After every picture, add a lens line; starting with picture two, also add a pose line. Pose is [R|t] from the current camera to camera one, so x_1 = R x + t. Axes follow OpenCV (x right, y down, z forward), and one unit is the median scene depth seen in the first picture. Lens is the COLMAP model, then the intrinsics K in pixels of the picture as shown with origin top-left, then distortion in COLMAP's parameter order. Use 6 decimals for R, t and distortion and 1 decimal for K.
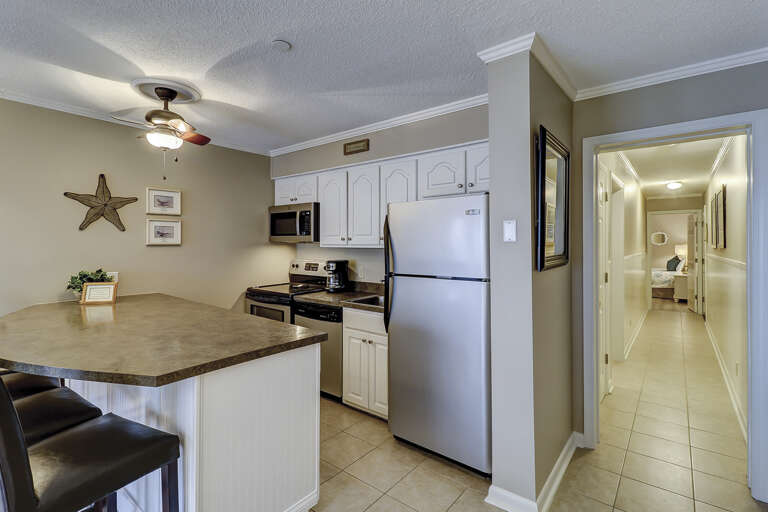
lens RADIAL K [[364.7, 0, 400.8], [0, 364.7, 242.2], [0, 0, 1]] dist [0.011069, 0.000878]
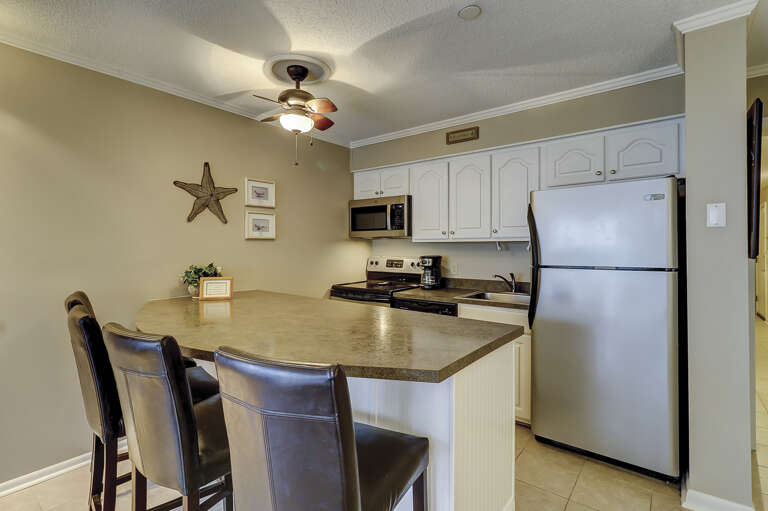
lens RADIAL K [[364.7, 0, 406.8], [0, 364.7, 246.8], [0, 0, 1]] dist [0.011069, 0.000878]
pose [[0.999774, -0.003590, 0.020942, -0.343368], [0.003512, 0.999987, 0.003728, 0.030157], [-0.020955, -0.003654, 0.999774, 0.060152]]
